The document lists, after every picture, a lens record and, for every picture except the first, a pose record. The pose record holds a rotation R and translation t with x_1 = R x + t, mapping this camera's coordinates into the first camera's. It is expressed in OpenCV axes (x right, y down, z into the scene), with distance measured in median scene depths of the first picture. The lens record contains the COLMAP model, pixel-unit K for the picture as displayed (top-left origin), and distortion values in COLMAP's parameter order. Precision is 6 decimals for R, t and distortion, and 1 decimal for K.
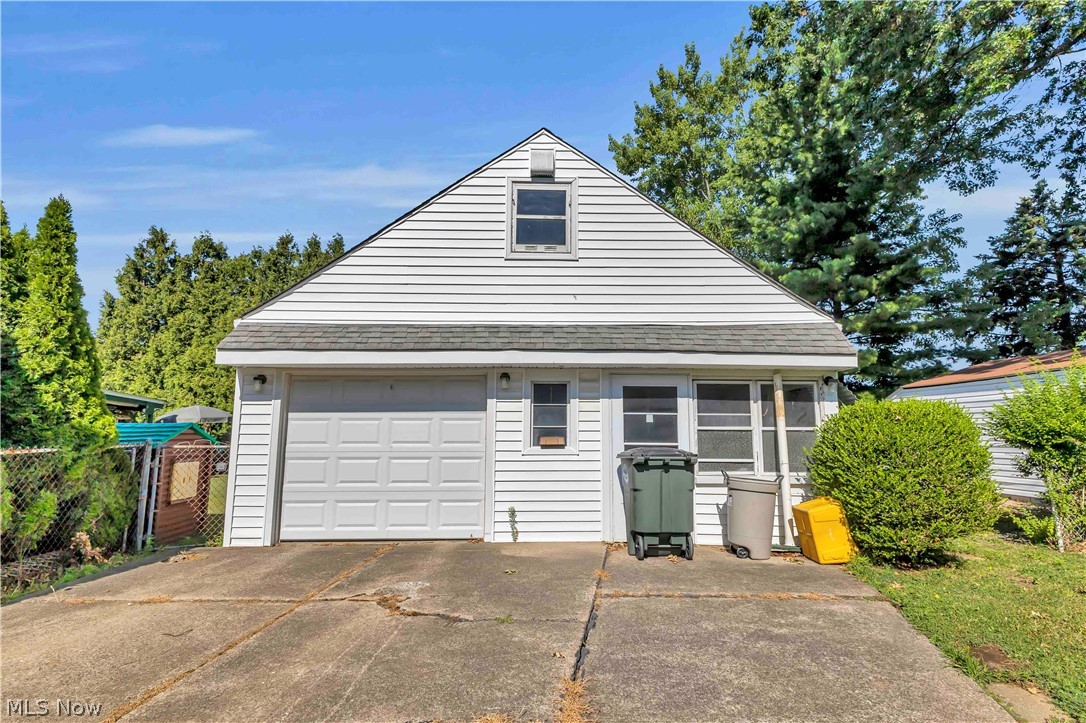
lens RADIAL K [[528.7, 0, 541.0], [0, 528.7, 367.9], [0, 0, 1]] dist [0.009335, -0.001413]
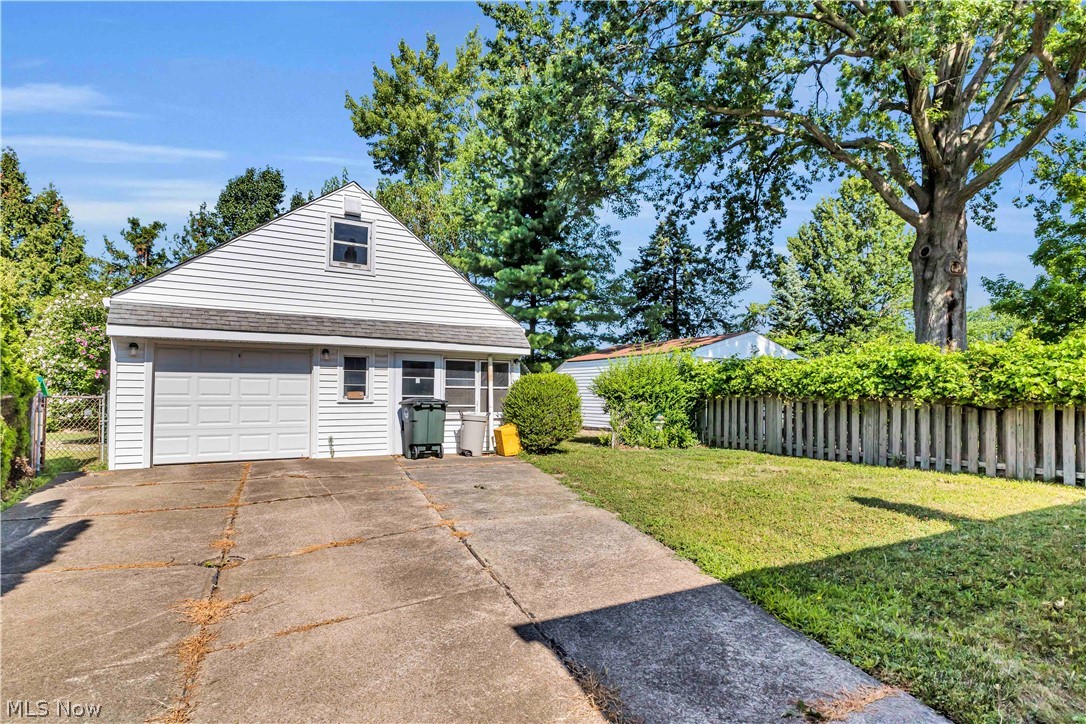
lens RADIAL K [[593.4, 0, 539.9], [0, 593.4, 386.2], [0, 0, 1]] dist [-0.002532, -0.000294]
pose [[0.871637, 0.011432, 0.490018, -0.357434], [-0.065098, 0.993571, 0.092617, -0.080589], [-0.485809, -0.112628, 0.866778, -0.760757]]
